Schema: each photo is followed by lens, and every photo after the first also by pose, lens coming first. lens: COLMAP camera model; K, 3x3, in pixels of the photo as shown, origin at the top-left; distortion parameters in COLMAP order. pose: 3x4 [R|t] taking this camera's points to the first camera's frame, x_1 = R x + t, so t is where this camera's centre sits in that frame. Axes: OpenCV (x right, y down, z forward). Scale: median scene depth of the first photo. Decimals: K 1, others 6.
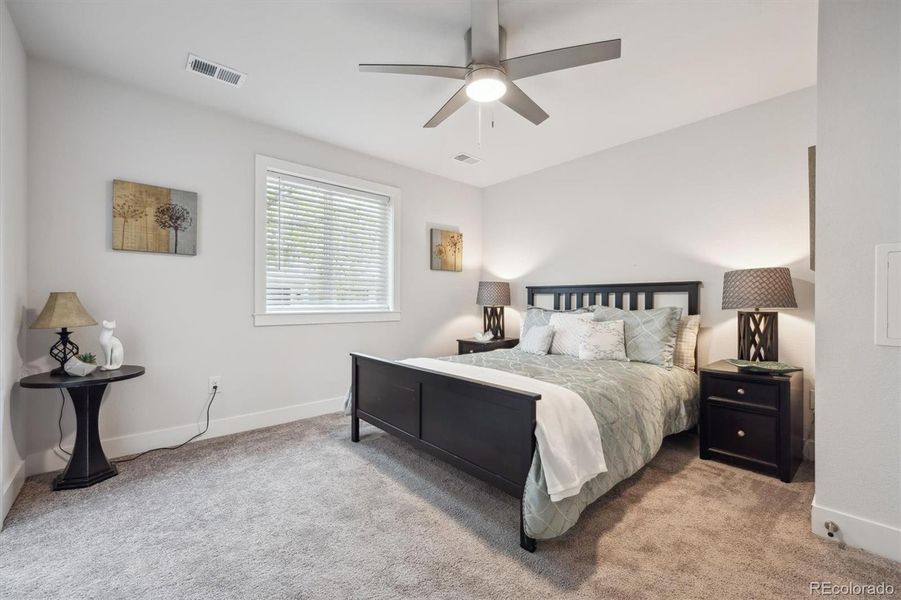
lens RADIAL K [[364.0, 0, 458.0], [0, 364.0, 301.7], [0, 0, 1]] dist [-0.000567, -0.000107]
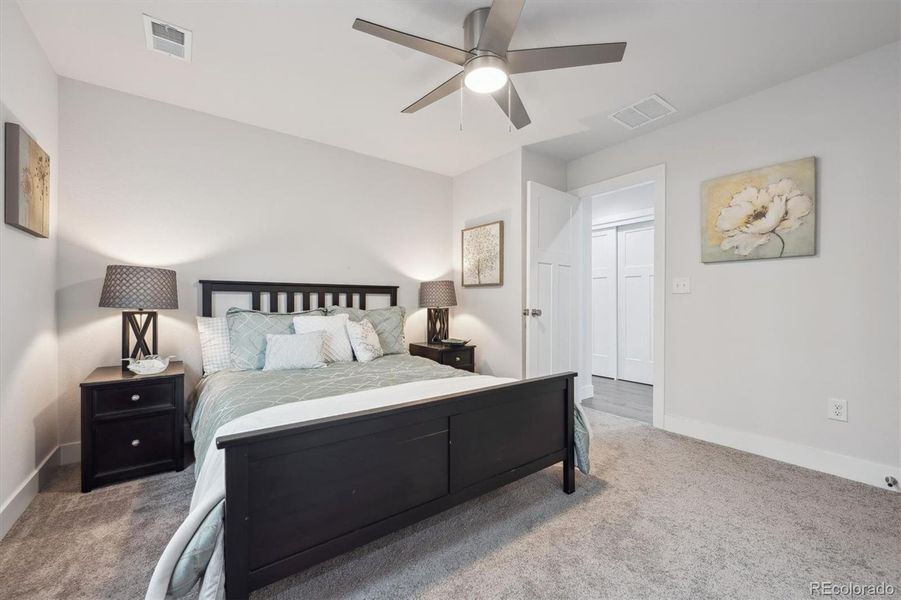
lens RADIAL K [[368.2, 0, 450.5], [0, 368.2, 300.0], [0, 0, 1]] dist [0.001267, -0.000016]
pose [[0.101828, -0.000342, 0.994802, -0.496953], [0.005378, 0.999986, -0.000206, -0.003519], [-0.994787, 0.005371, 0.101829, 0.554113]]
